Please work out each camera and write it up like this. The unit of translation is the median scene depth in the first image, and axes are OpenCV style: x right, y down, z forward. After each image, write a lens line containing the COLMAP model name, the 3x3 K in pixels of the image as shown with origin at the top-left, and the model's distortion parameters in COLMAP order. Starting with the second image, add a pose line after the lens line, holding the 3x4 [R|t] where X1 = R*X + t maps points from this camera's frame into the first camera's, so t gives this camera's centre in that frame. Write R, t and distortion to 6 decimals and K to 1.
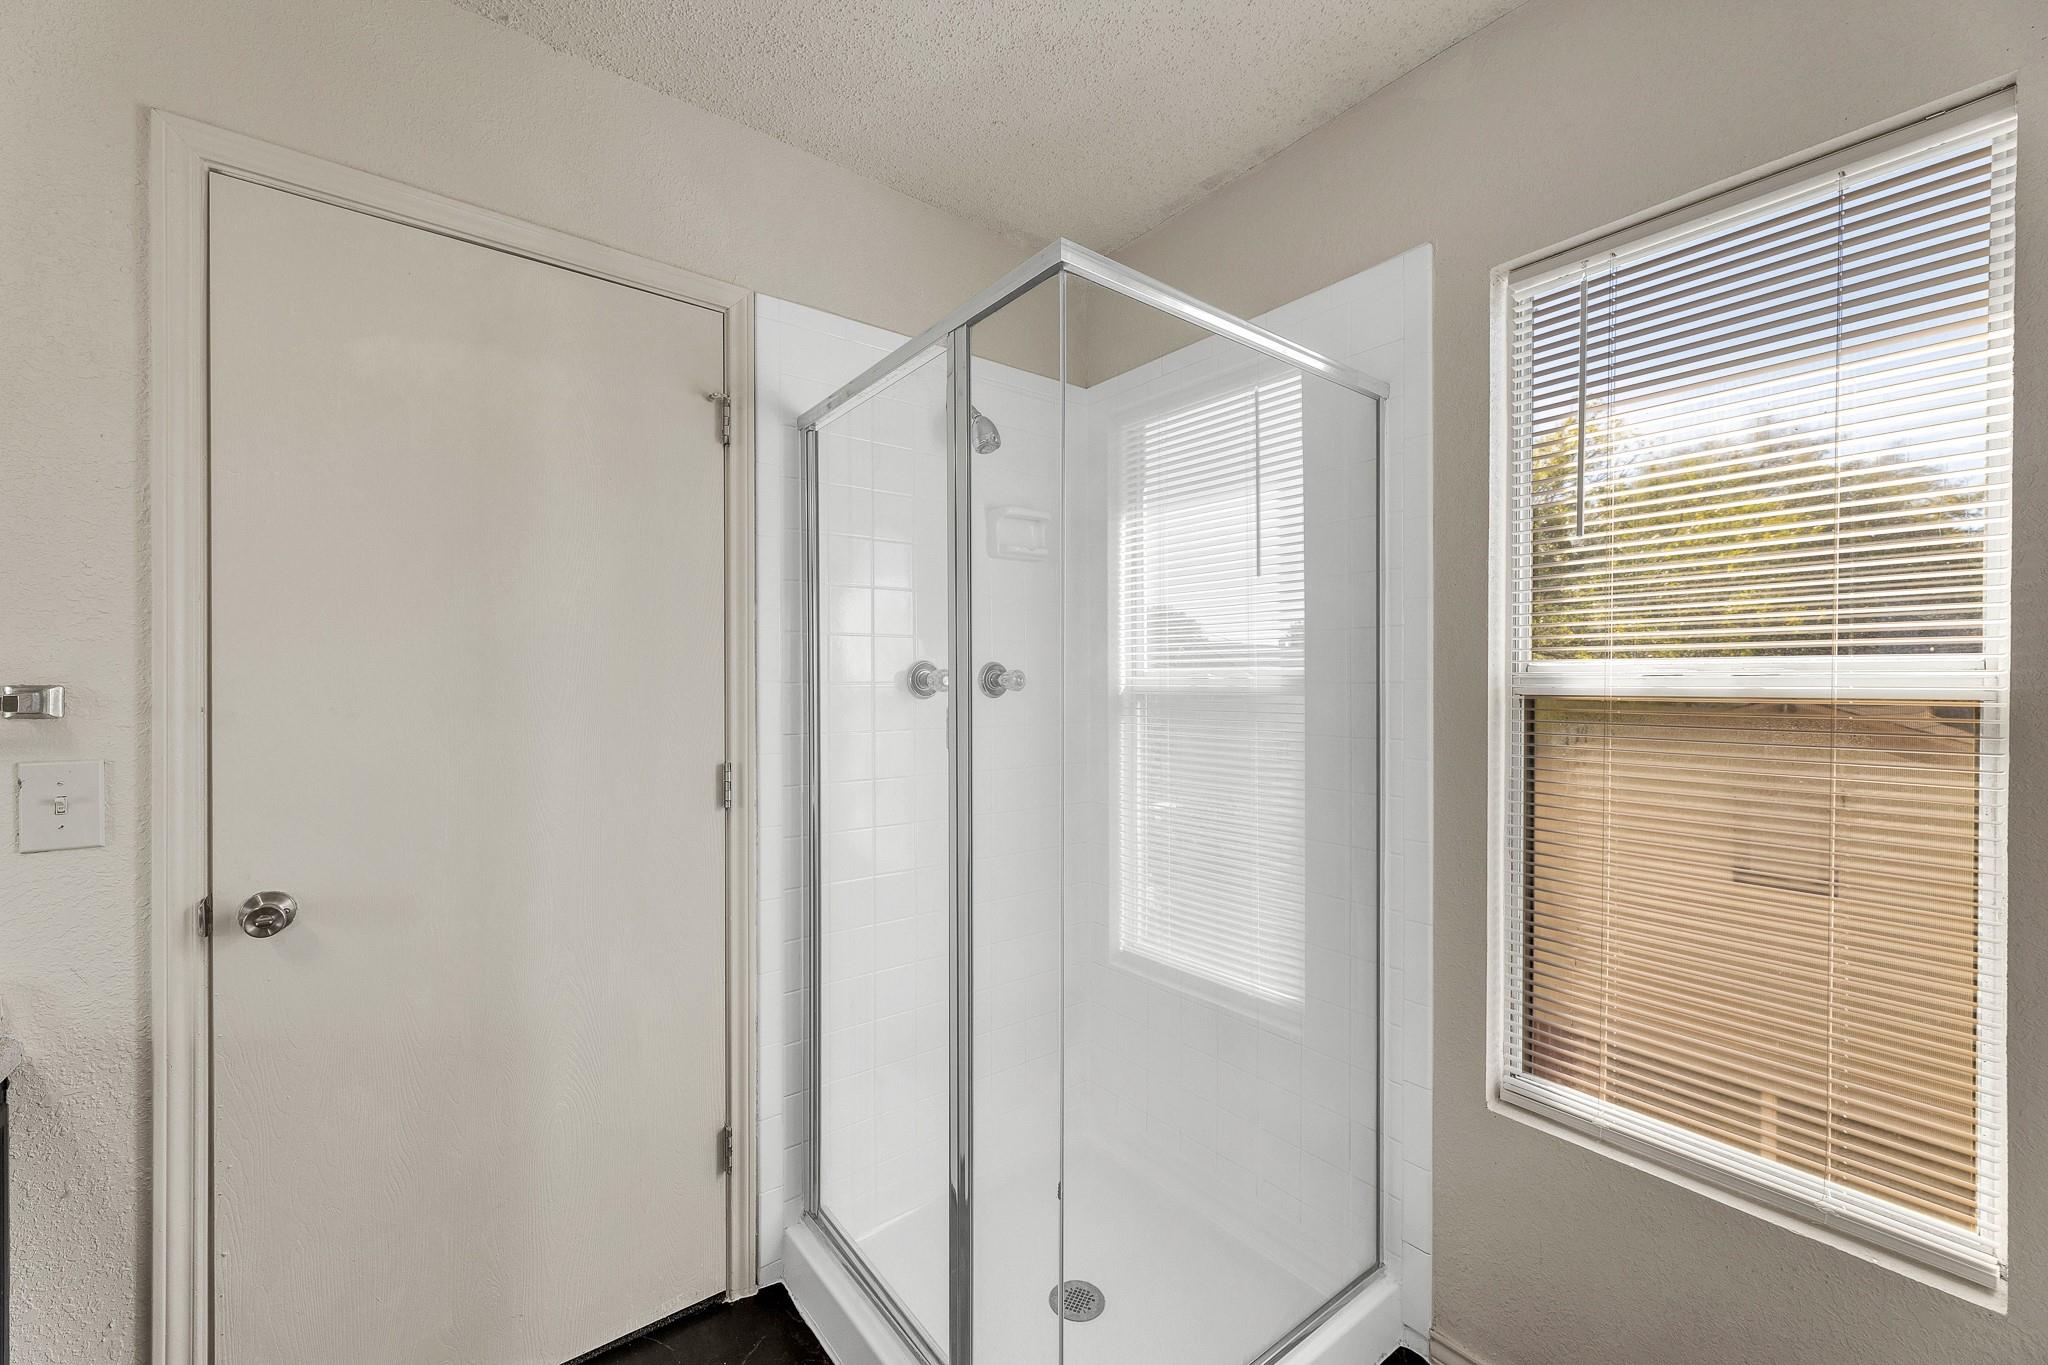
lens RADIAL K [[810.2, 0, 1020.5], [0, 810.2, 682.9], [0, 0, 1]] dist [0.003311, 0.000241]
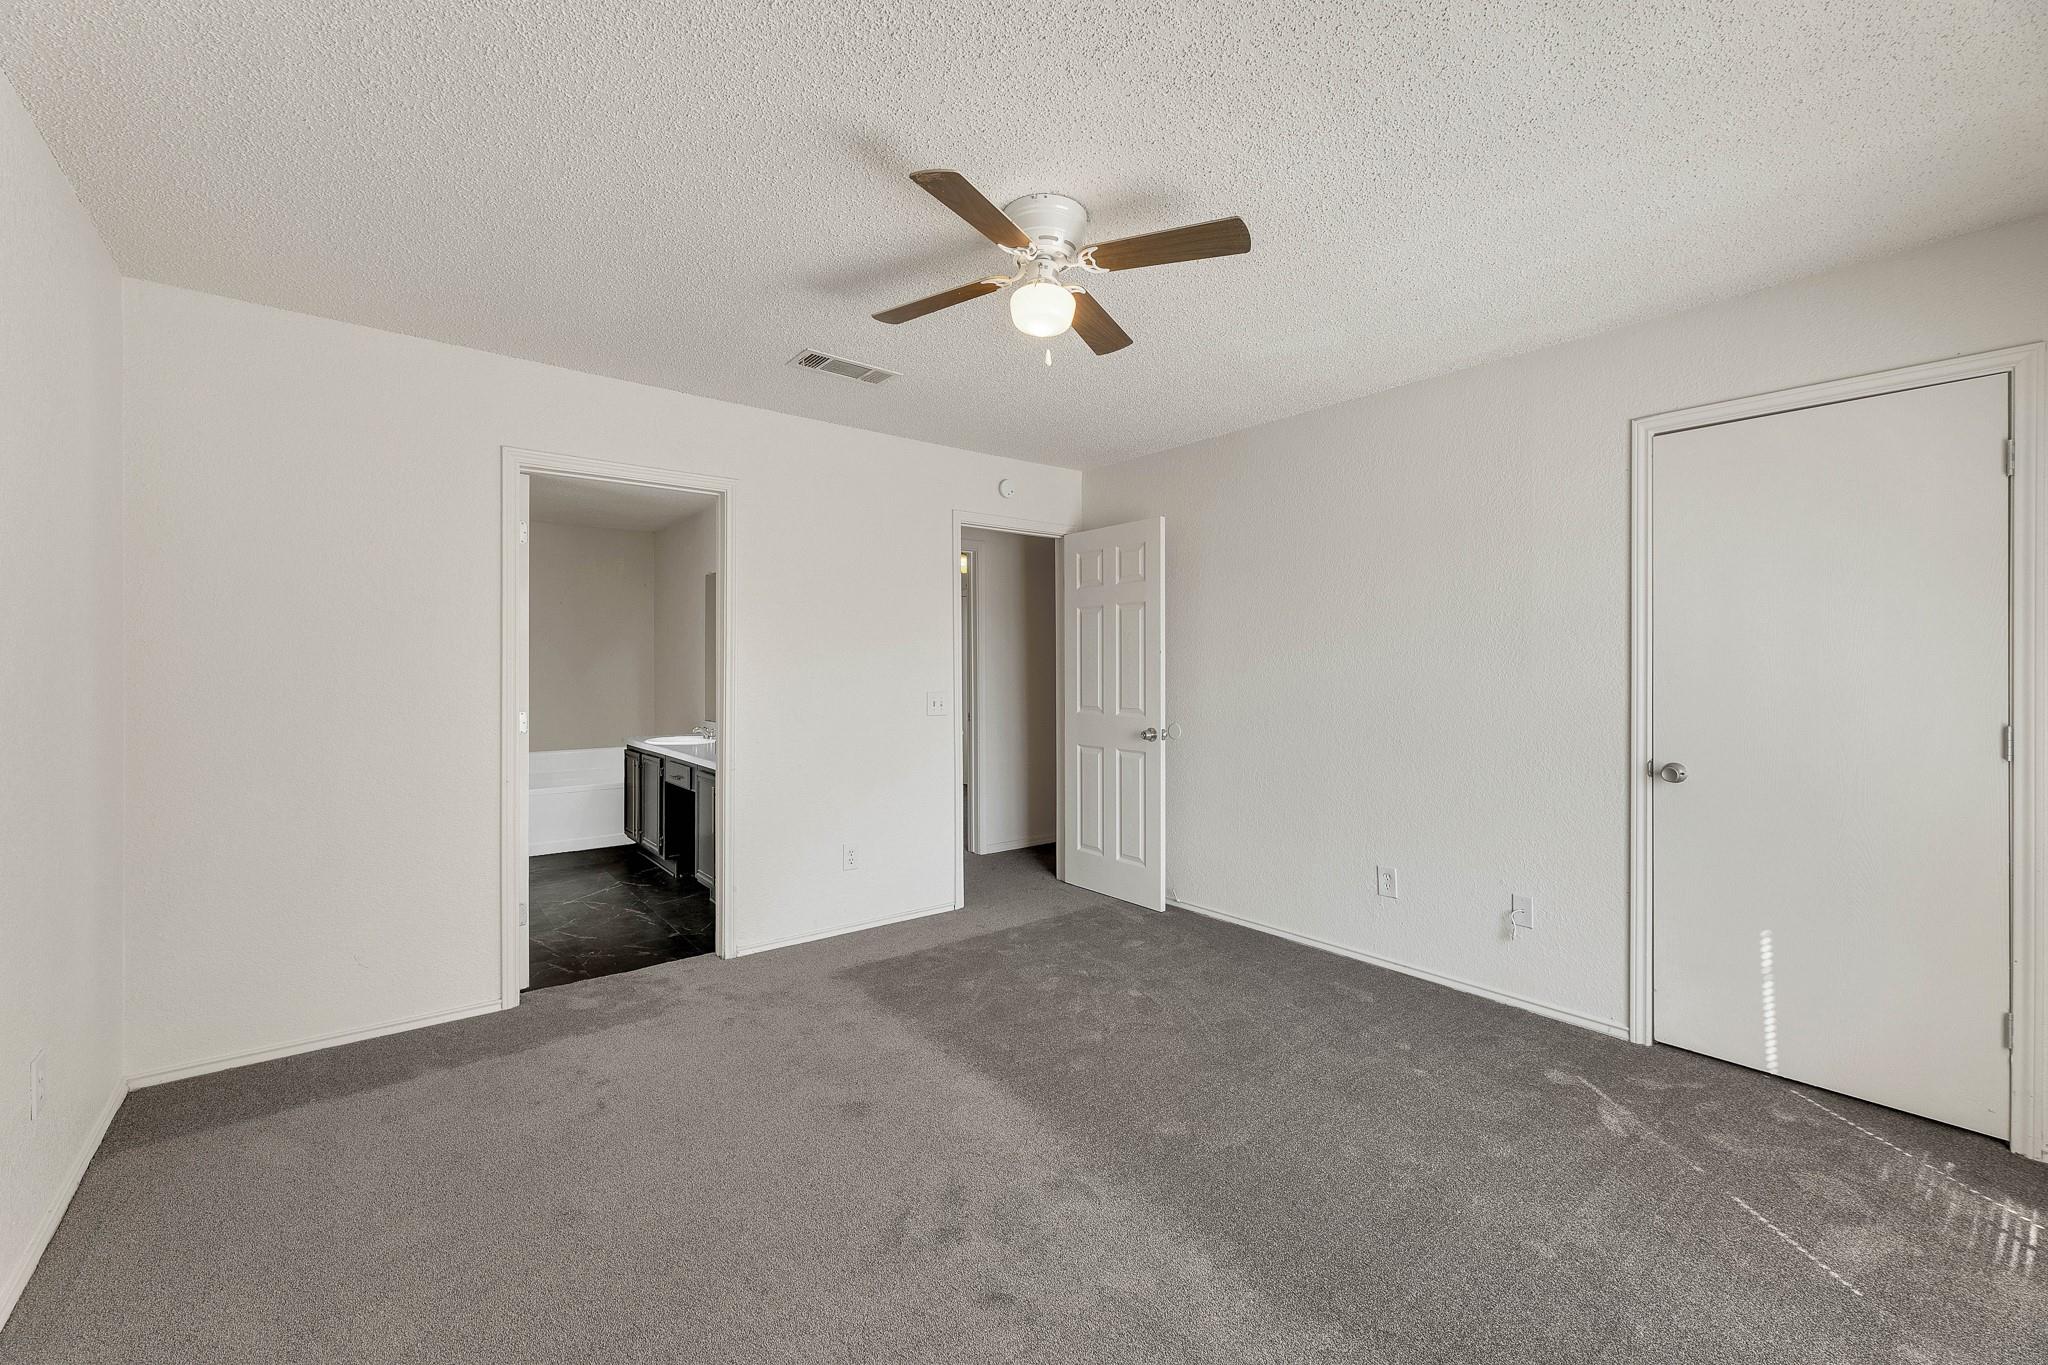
lens RADIAL K [[810.2, 0, 1017.9], [0, 810.2, 677.5], [0, 0, 1]] dist [0.003311, 0.000241]
pose [[0.041565, 0.004285, -0.999127, 1.345100], [-0.000473, 0.999991, 0.004269, -0.000722], [0.999136, 0.000295, 0.041567, -0.997224]]
